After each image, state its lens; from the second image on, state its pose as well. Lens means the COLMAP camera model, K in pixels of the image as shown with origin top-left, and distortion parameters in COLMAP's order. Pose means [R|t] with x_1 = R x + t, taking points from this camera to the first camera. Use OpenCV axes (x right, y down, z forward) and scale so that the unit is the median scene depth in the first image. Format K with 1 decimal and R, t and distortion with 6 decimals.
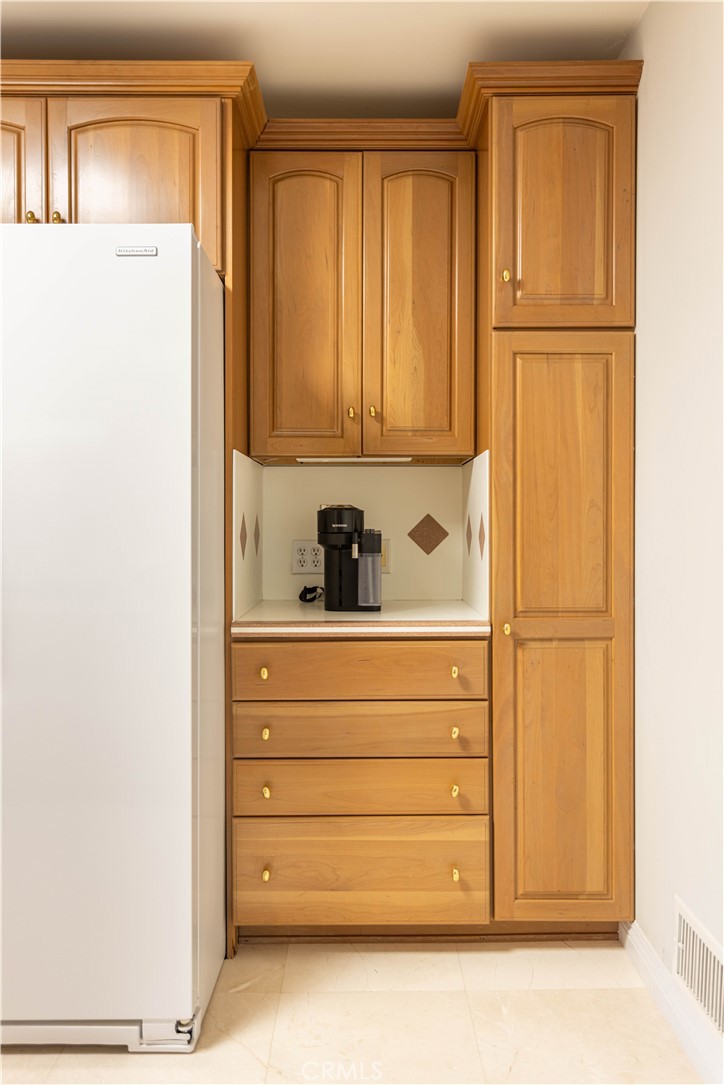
lens RADIAL K [[821.6, 0, 364.3], [0, 821.6, 532.8], [0, 0, 1]] dist [0.000103, 0.015193]
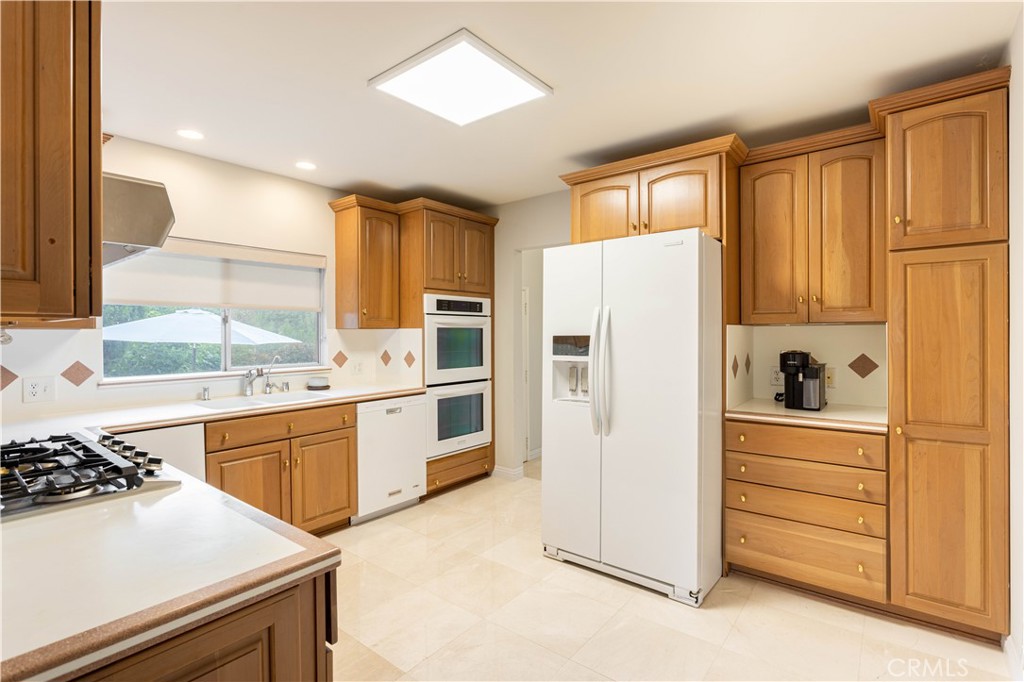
lens RADIAL K [[492.8, 0, 509.1], [0, 492.8, 333.8], [0, 0, 1]] dist [-0.015122, 0.006677]
pose [[0.781460, -0.000808, -0.623955, 0.173333], [-0.001740, 0.999992, -0.003473, -0.073906], [0.623953, 0.003800, 0.781453, -0.269404]]
